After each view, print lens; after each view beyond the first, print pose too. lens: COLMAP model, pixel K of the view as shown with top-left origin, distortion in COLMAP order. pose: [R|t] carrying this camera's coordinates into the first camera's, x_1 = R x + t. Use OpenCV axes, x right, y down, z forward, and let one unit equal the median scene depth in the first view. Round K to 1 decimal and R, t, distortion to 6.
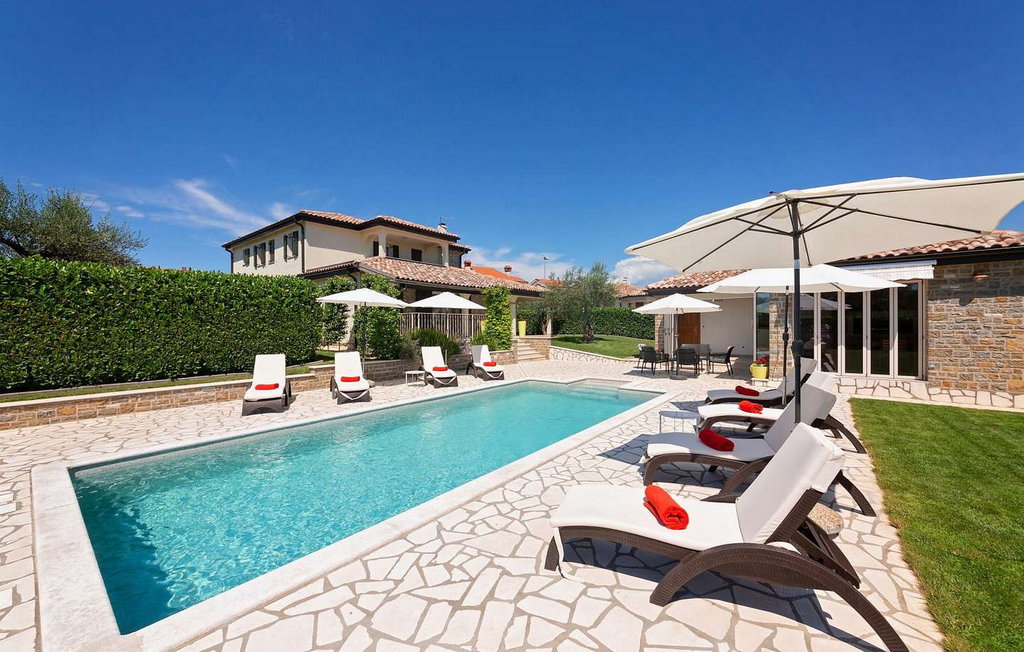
lens RADIAL K [[394.0, 0, 520.1], [0, 394.0, 313.5], [0, 0, 1]] dist [-0.009609, 0.000136]
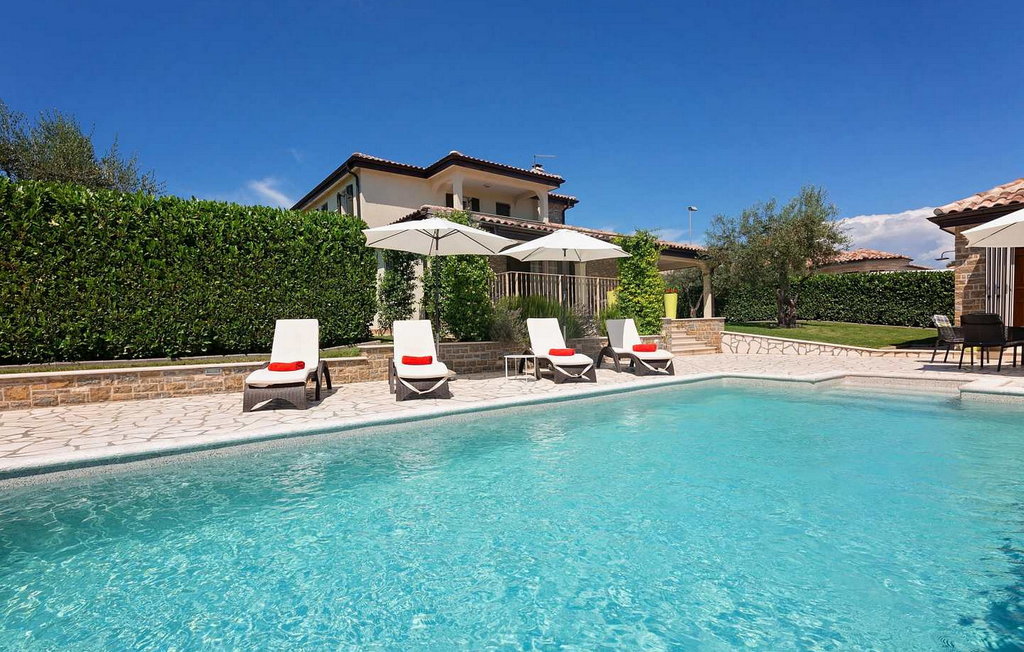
lens RADIAL K [[486.6, 0, 468.0], [0, 486.6, 338.8], [0, 0, 1]] dist [-0.005000, -0.003443]
pose [[0.950458, -0.011164, -0.310652, -0.121468], [0.026823, 0.998573, 0.046180, 0.092077], [0.309693, -0.052225, 0.949401, 0.304485]]
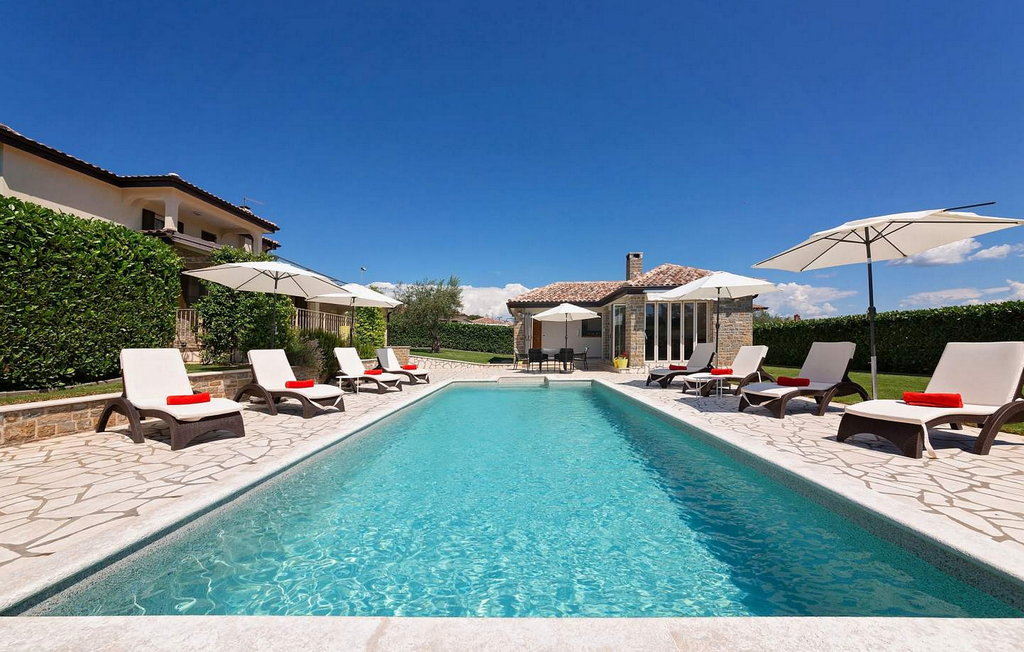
lens RADIAL K [[361.0, 0, 523.6], [0, 361.0, 326.3], [0, 0, 1]] dist [-0.004523, 0.001534]
pose [[0.799196, 0.029626, 0.600340, -0.444411], [-0.012124, 0.999376, -0.033178, 0.071233], [-0.600948, 0.019238, 0.799056, 0.218849]]
